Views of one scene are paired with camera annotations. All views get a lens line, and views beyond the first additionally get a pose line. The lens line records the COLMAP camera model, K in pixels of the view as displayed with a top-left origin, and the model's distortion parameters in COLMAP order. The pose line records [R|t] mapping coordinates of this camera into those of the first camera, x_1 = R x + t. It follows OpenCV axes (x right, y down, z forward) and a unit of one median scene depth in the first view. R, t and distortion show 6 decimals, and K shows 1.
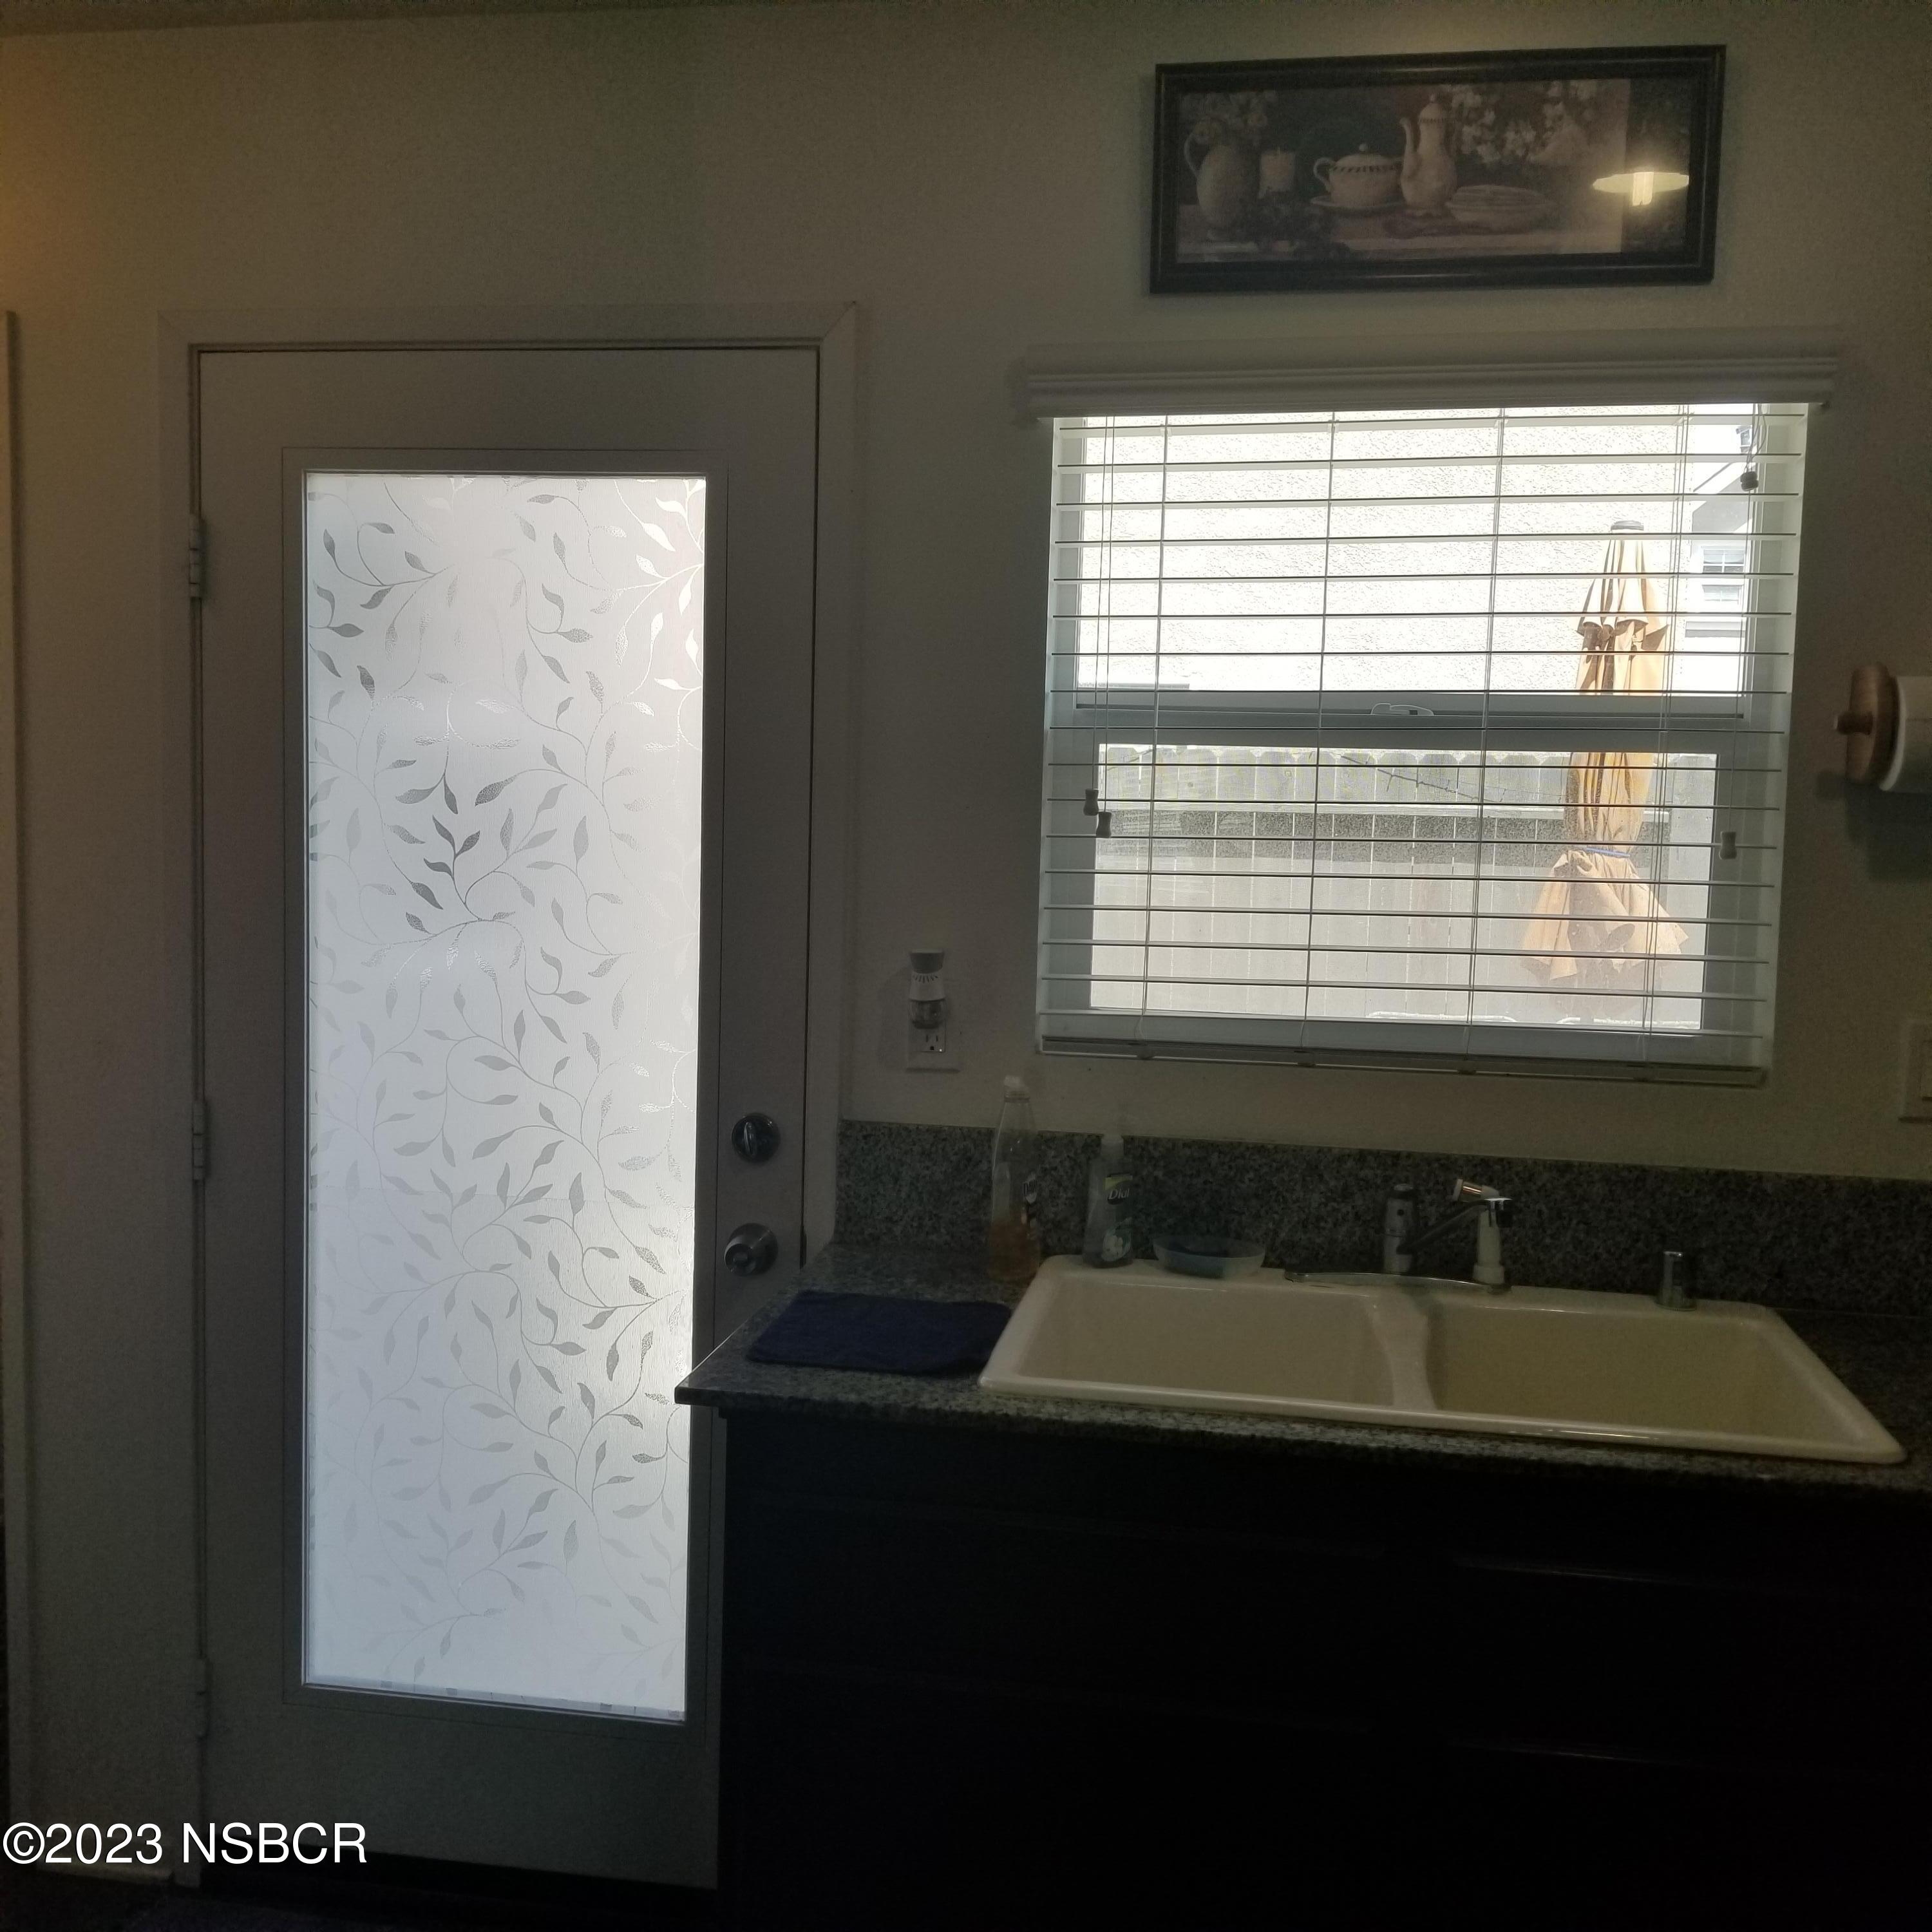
lens RADIAL K [[2036.9, 0, 975.2], [0, 2036.9, 975.7], [0, 0, 1]] dist [0.012839, 0.000000]
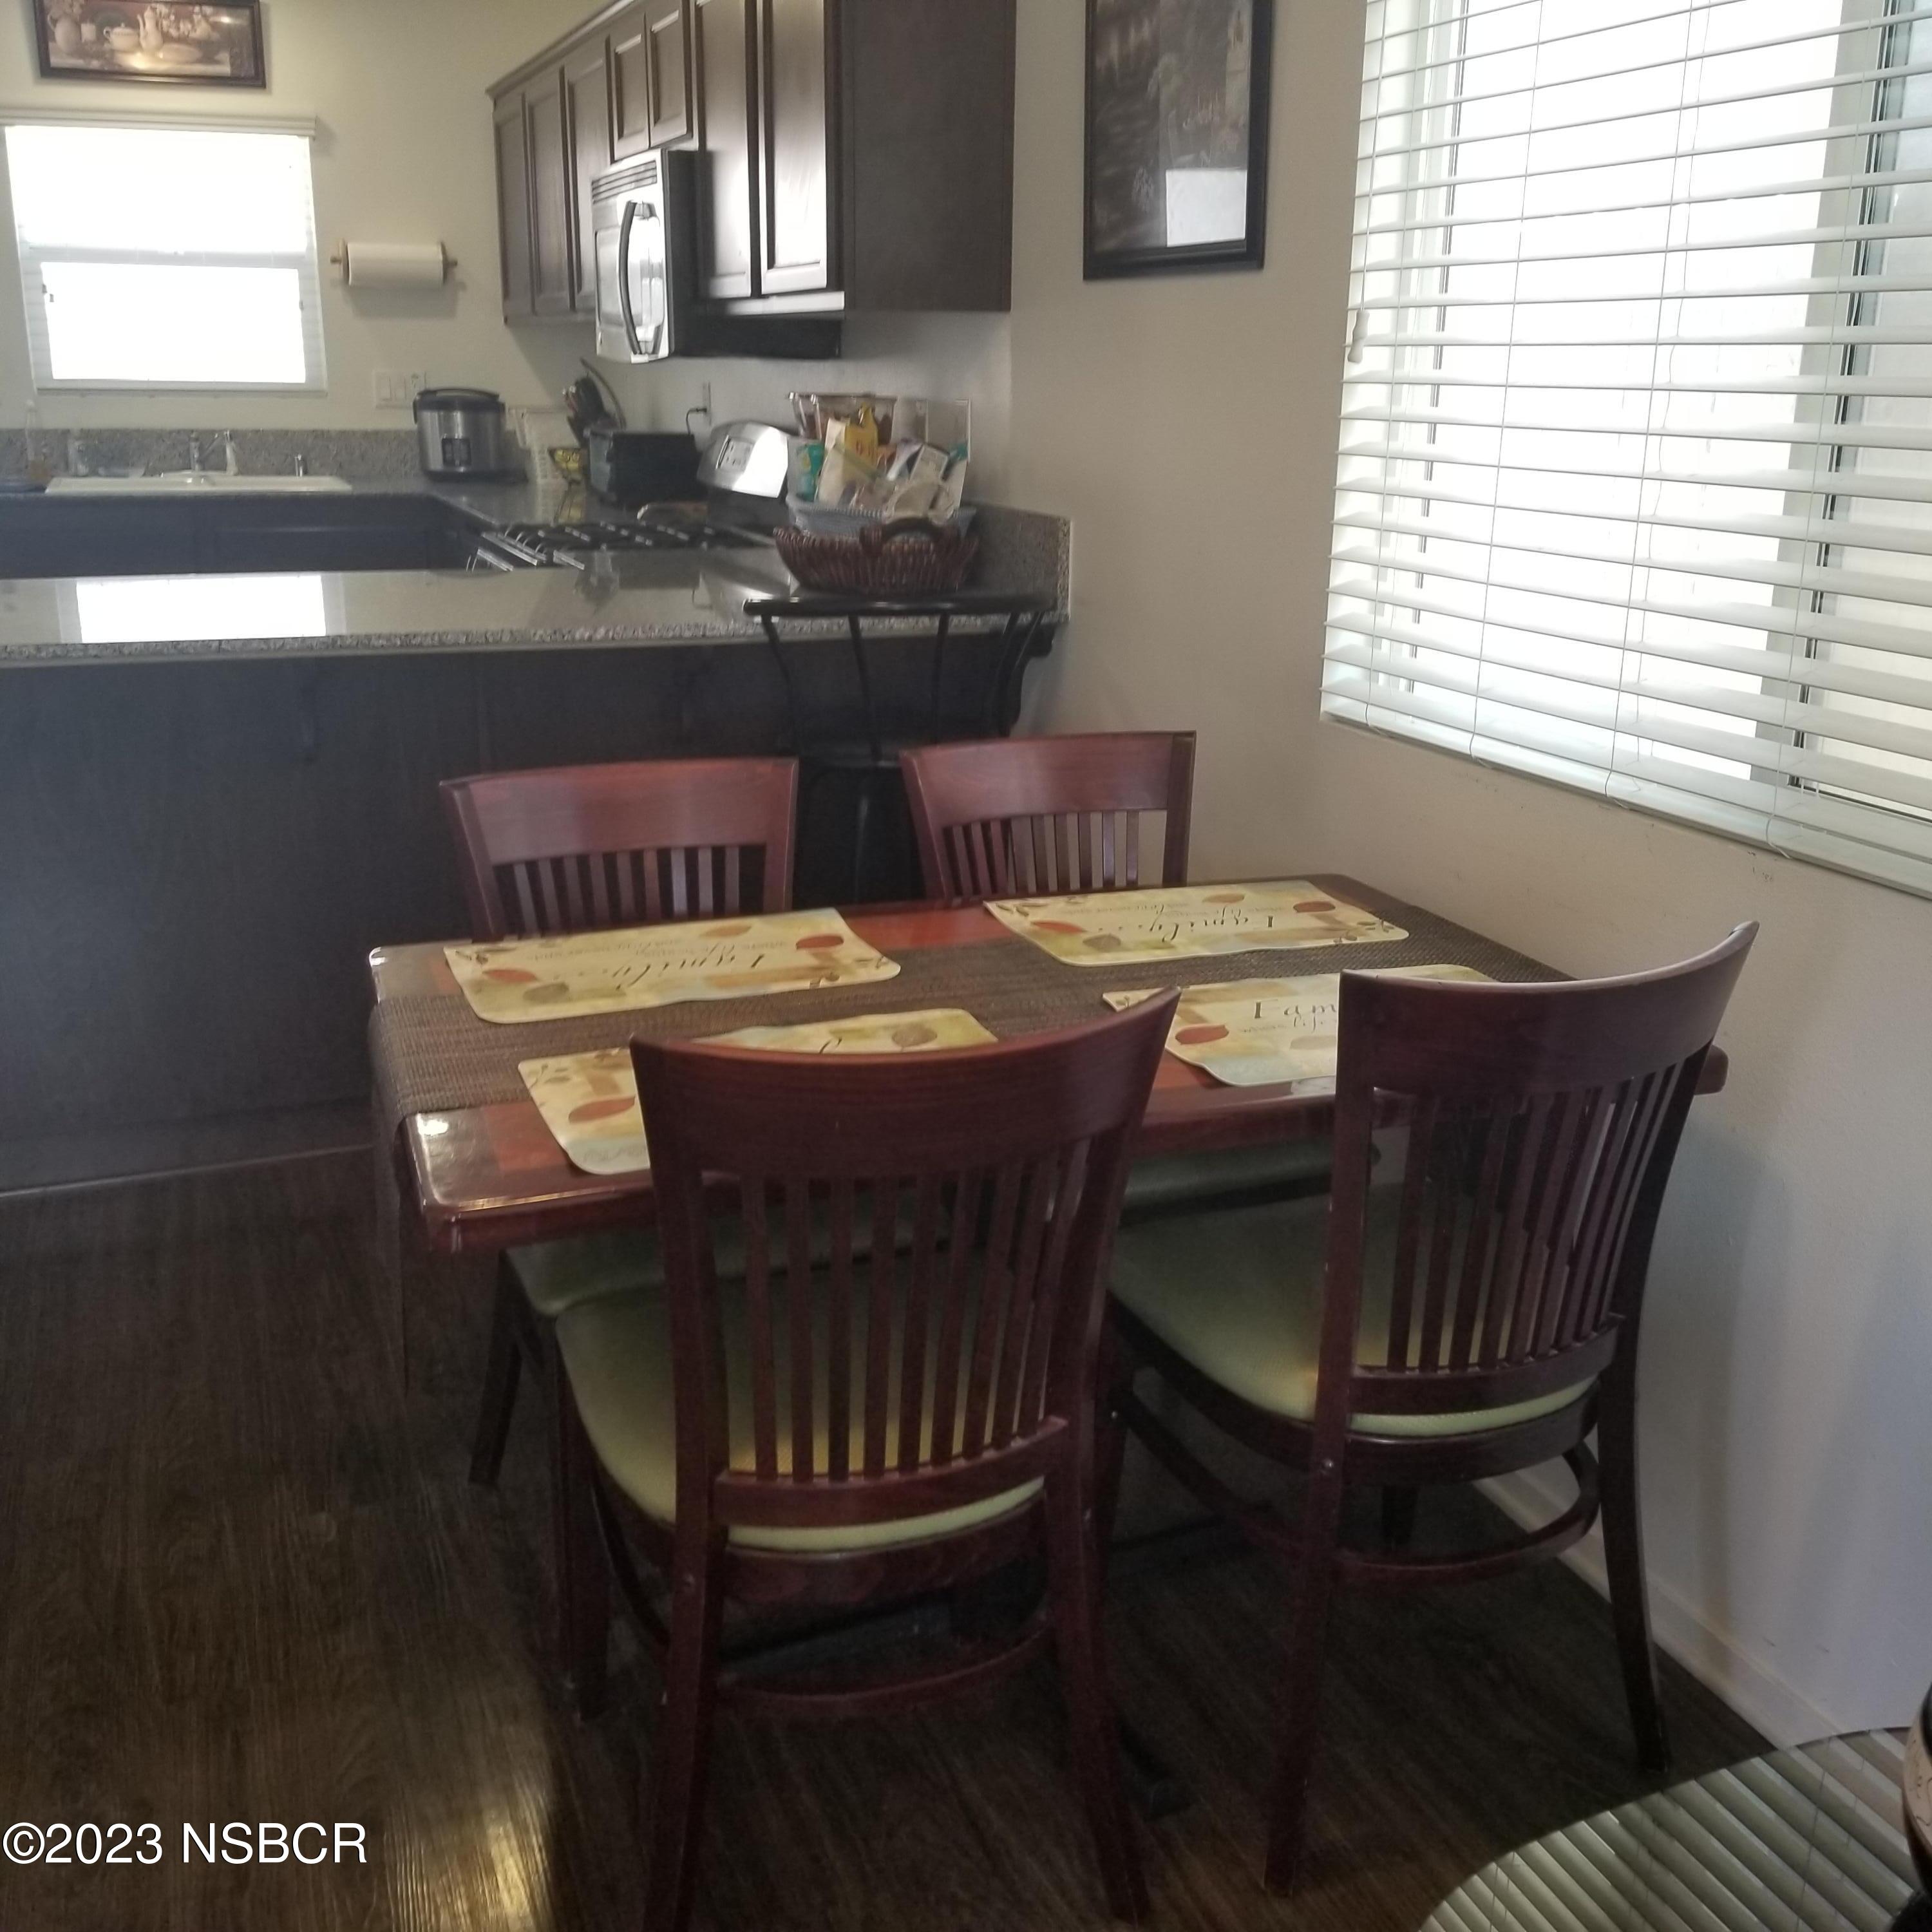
lens RADIAL K [[2036.9, 0, 998.4], [0, 2036.9, 955.4], [0, 0, 1]] dist [0.012839, 0.000000]
pose [[0.848125, -0.156806, 0.506060, -0.363900], [0.055371, 0.976200, 0.209684, 0.262510], [-0.526895, -0.149817, 0.836622, -1.918282]]
